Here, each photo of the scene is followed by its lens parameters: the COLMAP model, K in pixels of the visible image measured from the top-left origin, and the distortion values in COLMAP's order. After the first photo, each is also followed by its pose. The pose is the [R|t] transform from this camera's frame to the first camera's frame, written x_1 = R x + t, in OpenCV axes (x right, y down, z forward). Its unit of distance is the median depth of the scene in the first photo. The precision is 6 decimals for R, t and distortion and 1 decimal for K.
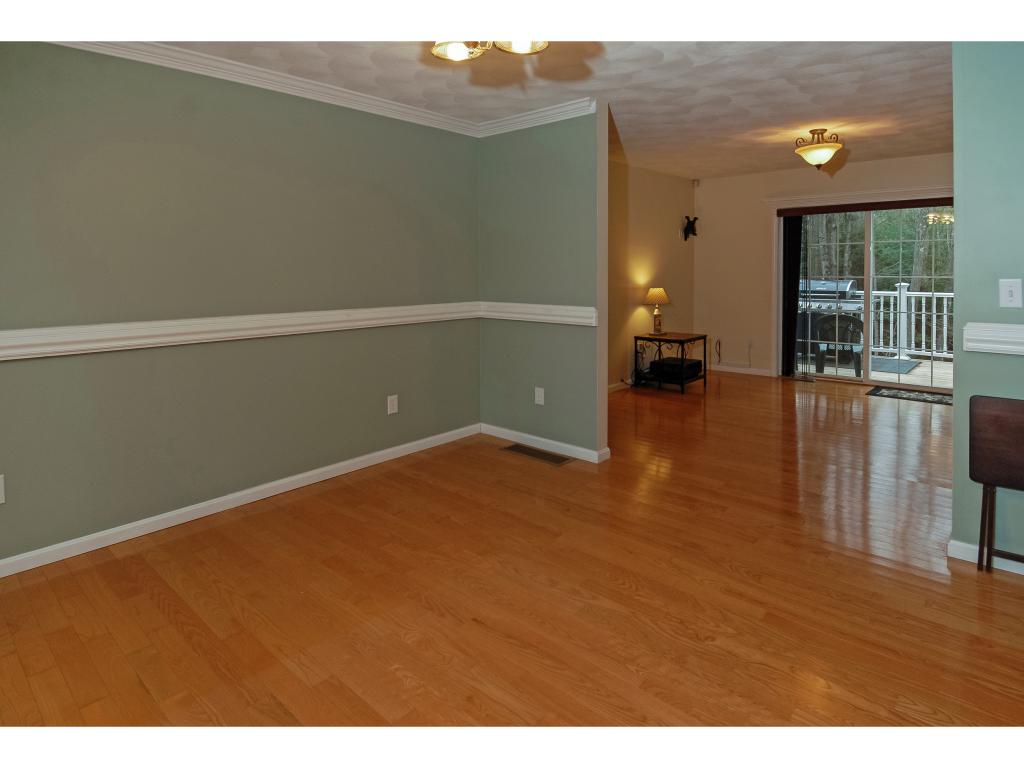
lens RADIAL K [[590.6, 0, 562.5], [0, 590.6, 358.4], [0, 0, 1]] dist [0.048020, -0.068450]
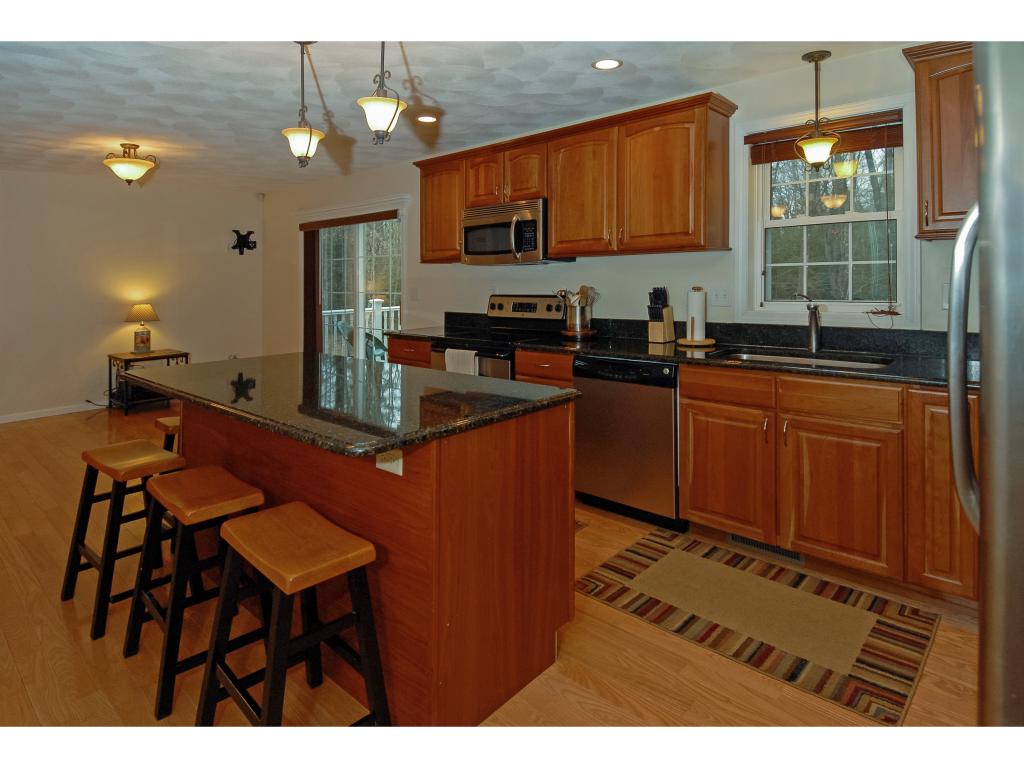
lens RADIAL K [[617.9, 0, 649.7], [0, 617.9, 340.6], [0, 0, 1]] dist [-0.001830, -0.000629]
pose [[0.999716, -0.010982, 0.021158, 0.948624], [0.012078, 0.998552, -0.052420, 0.002515], [-0.020552, 0.052661, 0.998401, -0.016026]]
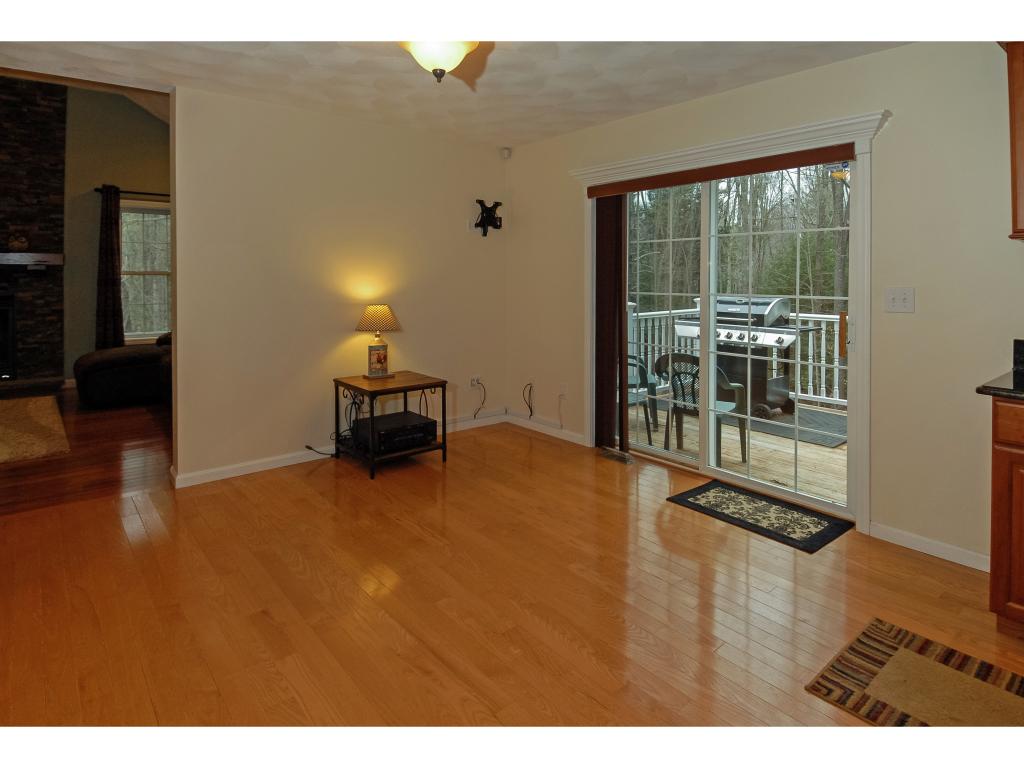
lens RADIAL K [[590.6, 0, 562.5], [0, 590.6, 358.4], [0, 0, 1]] dist [0.048020, -0.068450]
pose [[0.987542, 0.028861, -0.154685, 0.452034], [-0.032517, 0.999247, -0.021158, -0.052659], [0.153958, 0.025925, 0.987737, 0.385589]]
